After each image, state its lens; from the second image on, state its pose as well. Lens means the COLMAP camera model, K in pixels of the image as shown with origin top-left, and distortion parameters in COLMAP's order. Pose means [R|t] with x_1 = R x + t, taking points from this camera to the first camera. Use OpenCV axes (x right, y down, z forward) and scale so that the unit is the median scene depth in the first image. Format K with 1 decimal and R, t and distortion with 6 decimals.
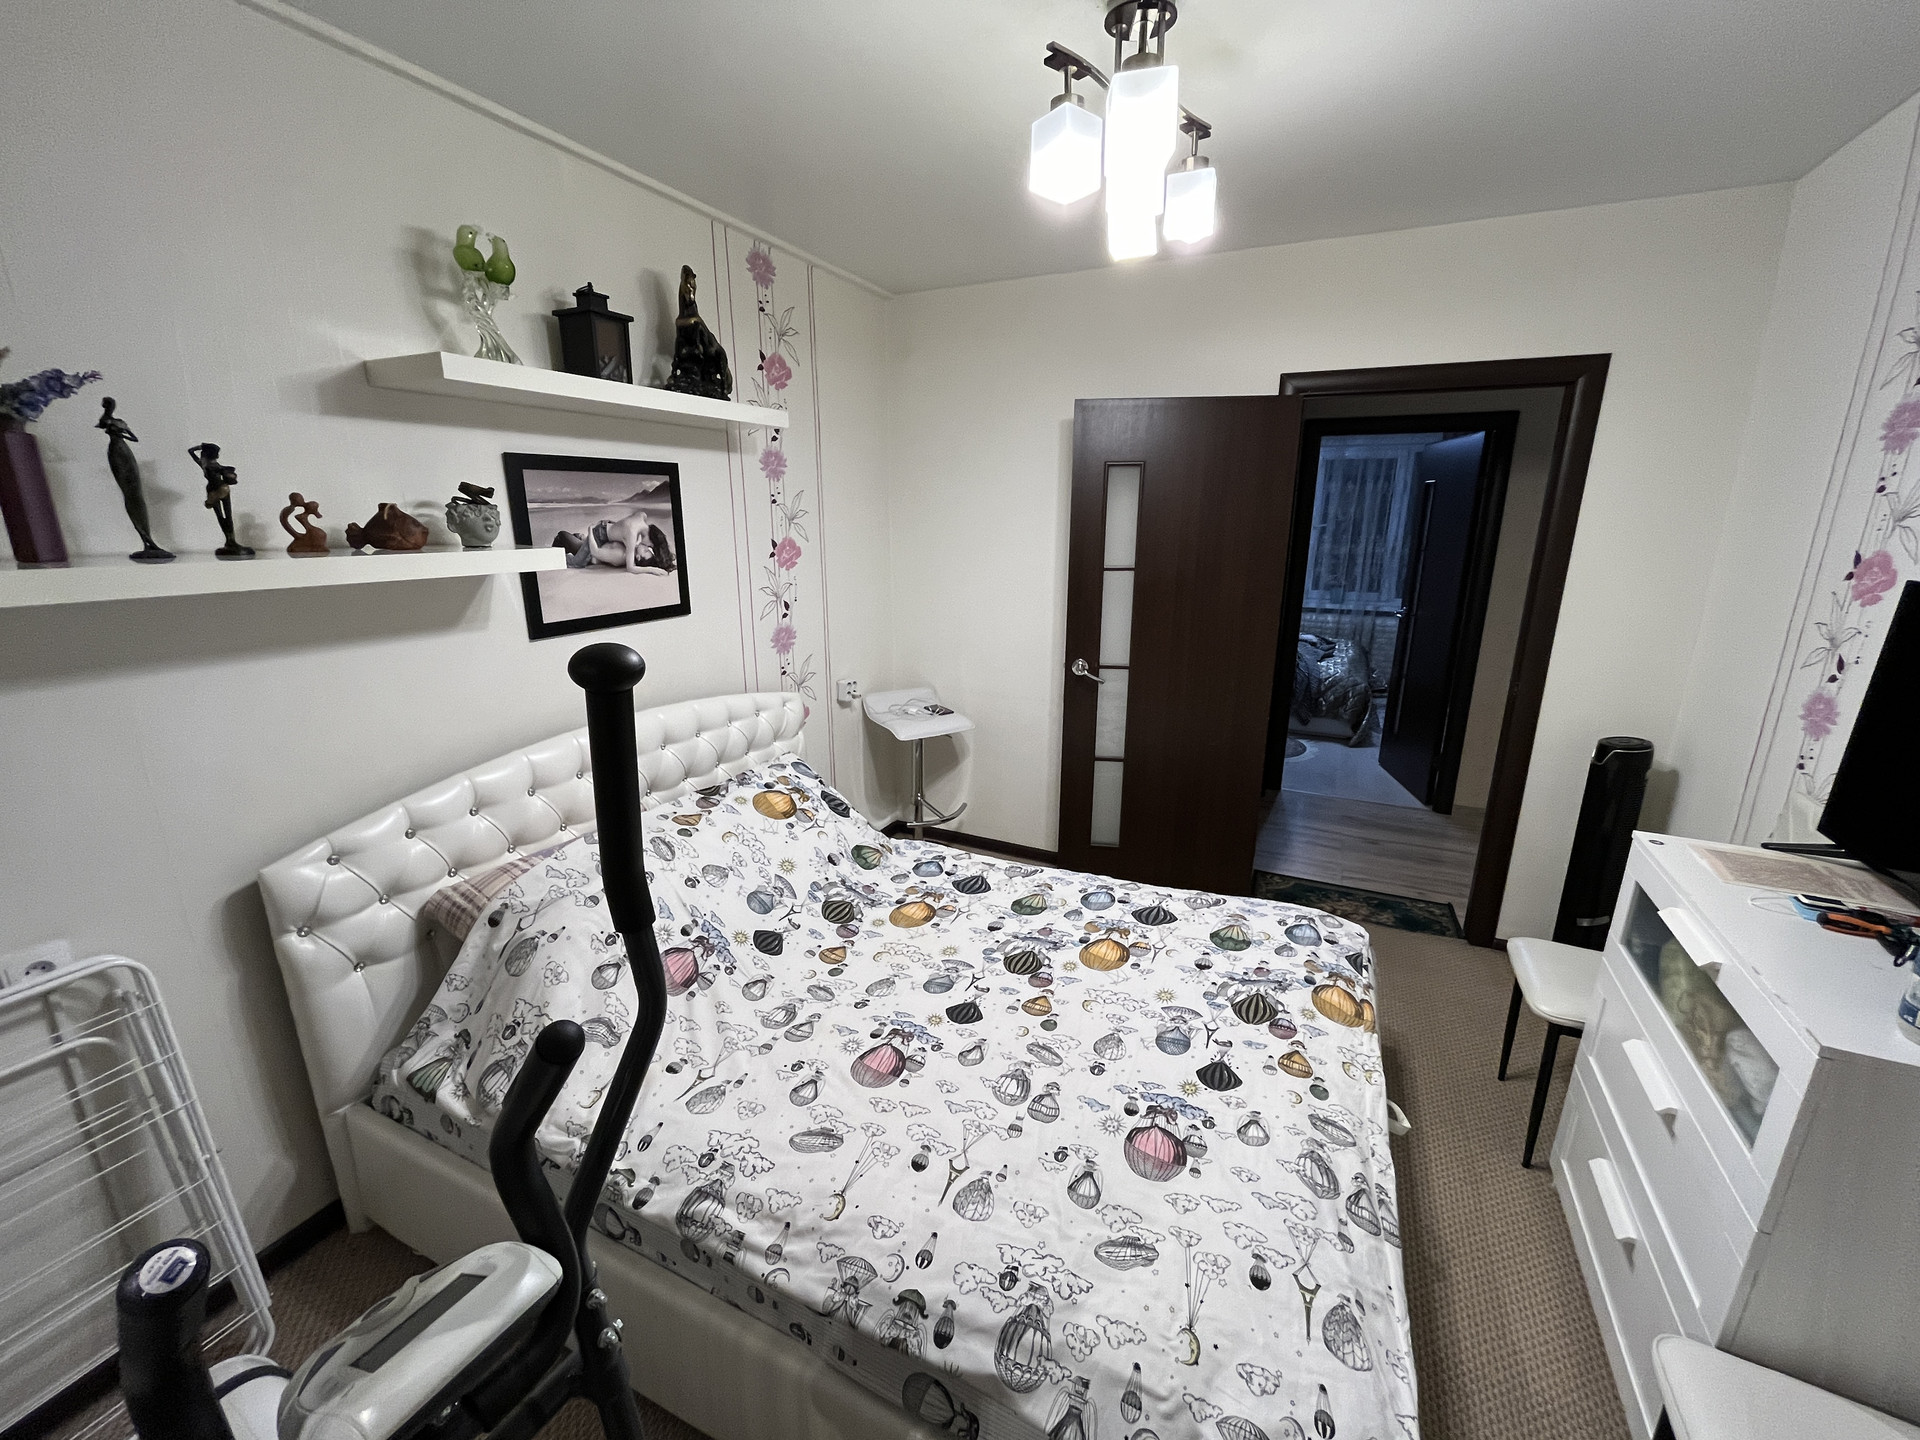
lens RADIAL K [[780.3, 0, 955.7], [0, 780.3, 720.2], [0, 0, 1]] dist [-0.002289, 0.000621]
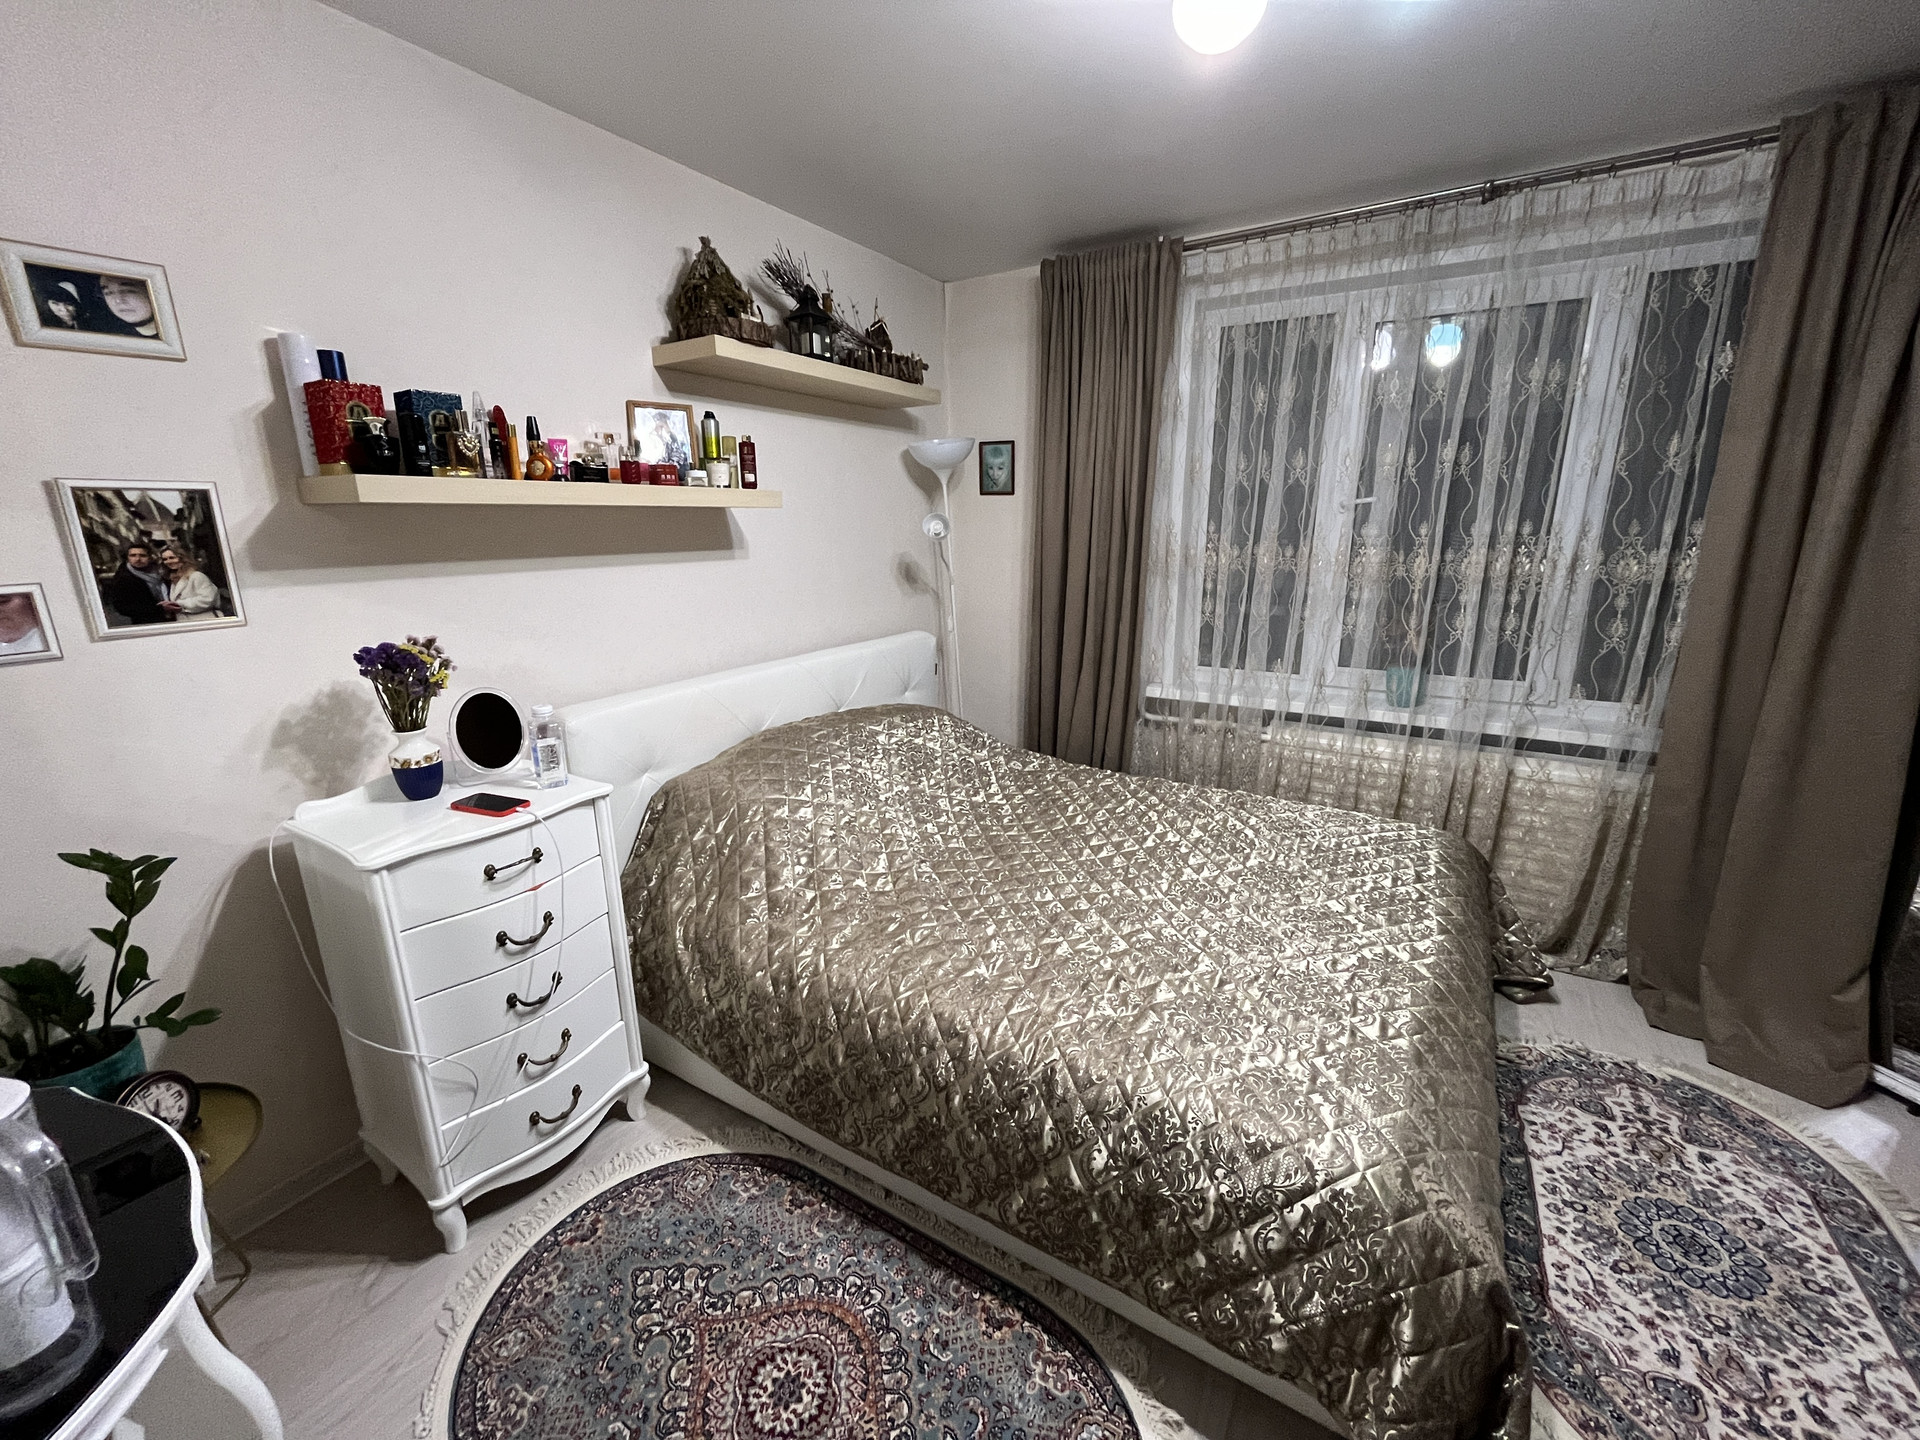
lens RADIAL K [[780.3, 0, 961.6], [0, 780.3, 718.9], [0, 0, 1]] dist [-0.002289, 0.000621]
pose [[0.994993, 0.013294, -0.099053, 1.046359], [-0.014290, 0.999854, -0.009355, -0.459167], [0.098914, 0.010724, 0.995038, 2.017912]]
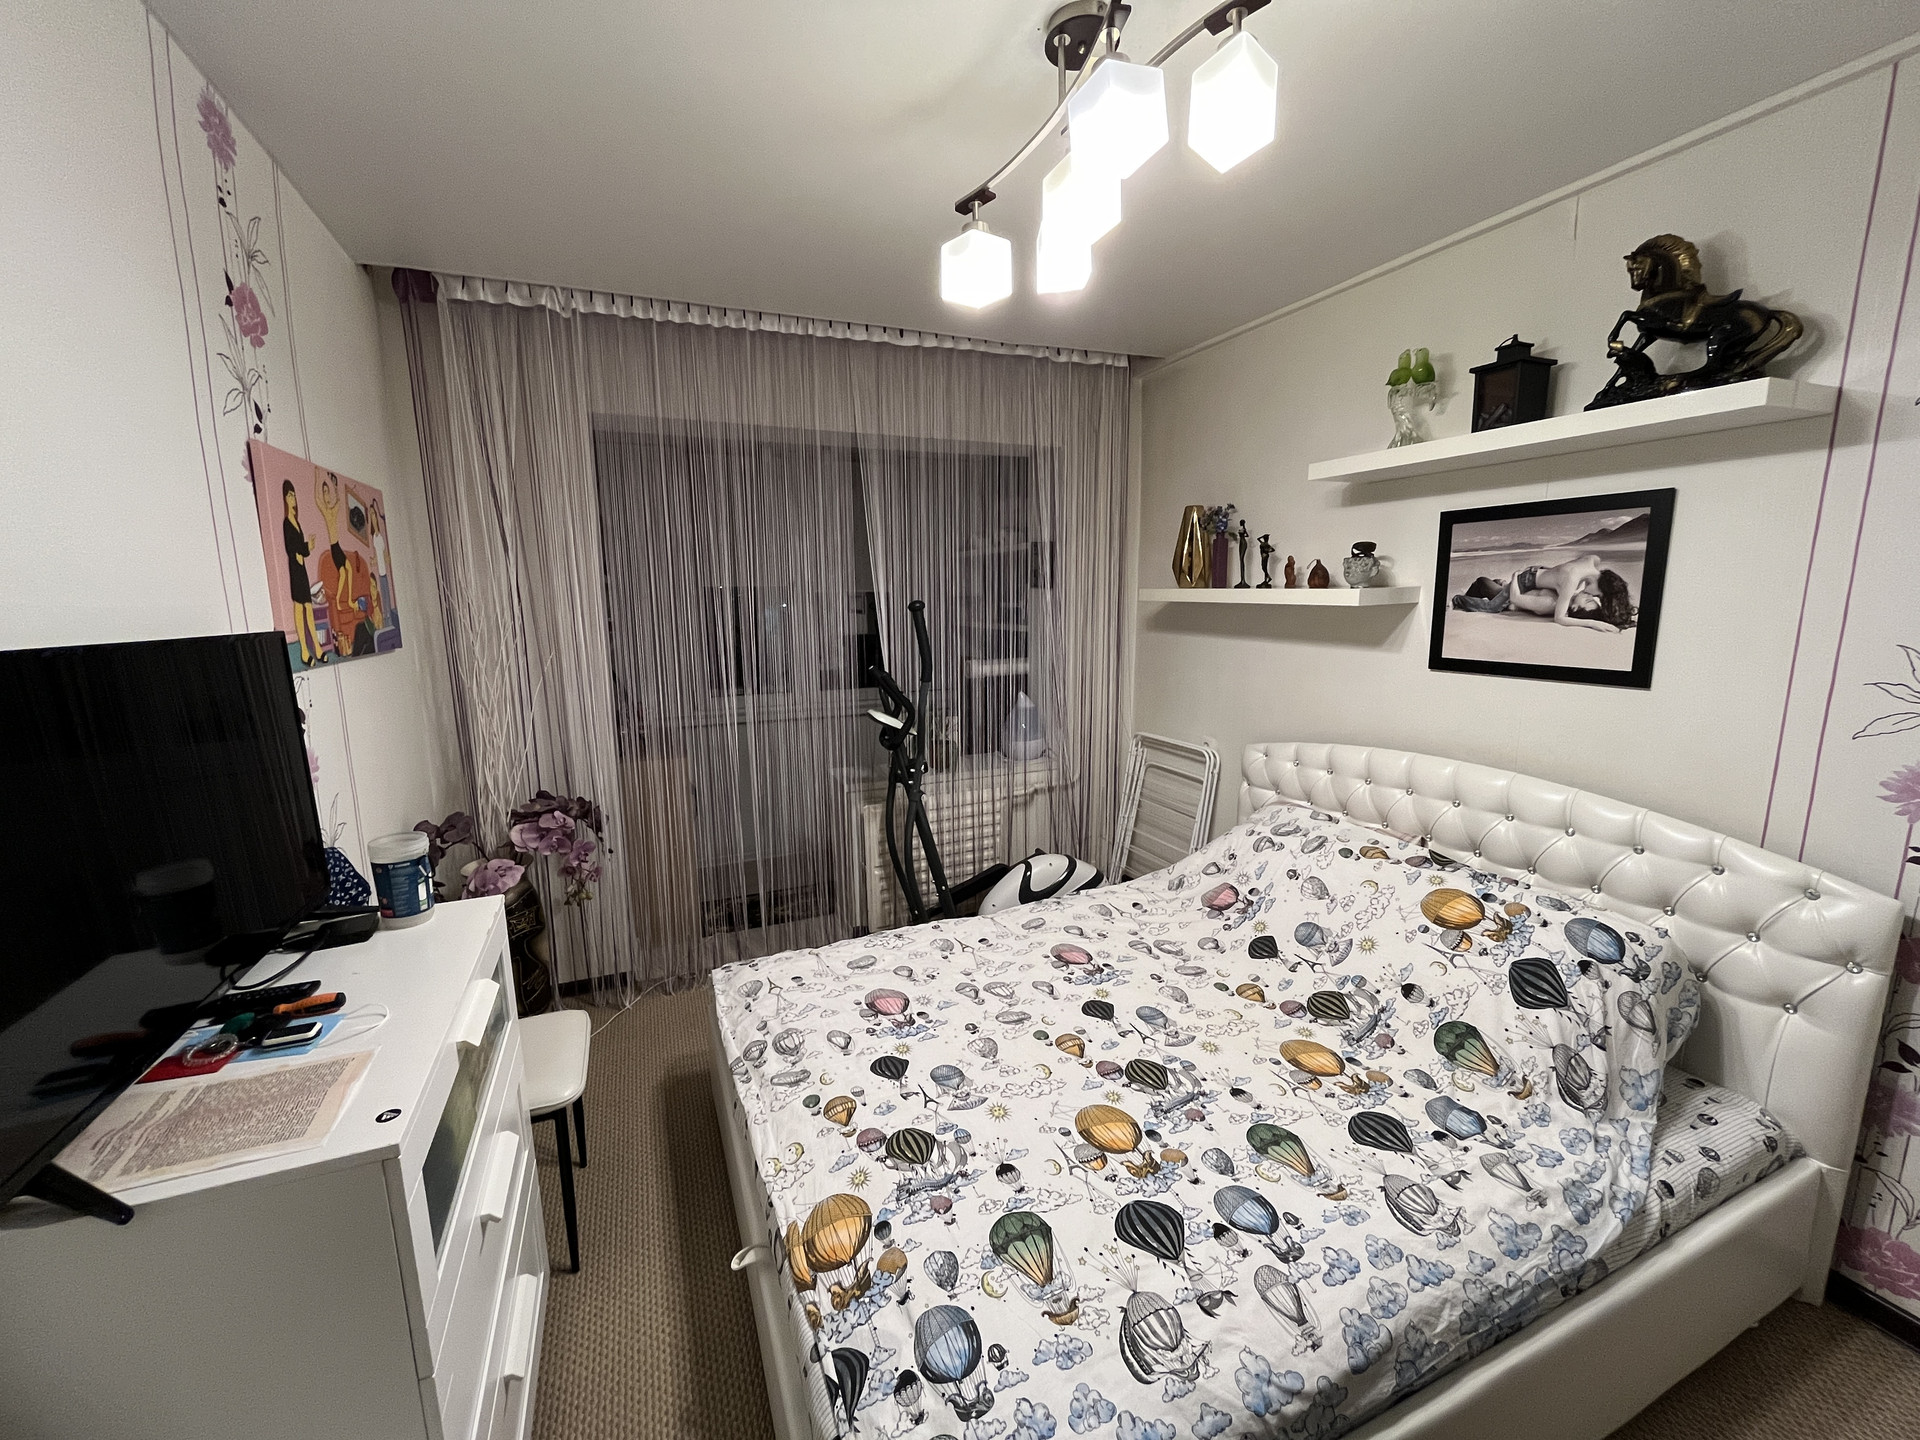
lens RADIAL K [[780.3, 0, 958.1], [0, 780.3, 717.8], [0, 0, 1]] dist [-0.002289, 0.000621]
pose [[-0.660284, 0.127772, -0.740067, 0.743846], [-0.186111, 0.926846, 0.326066, -0.266405], [0.727591, 0.353031, -0.588202, 1.123750]]
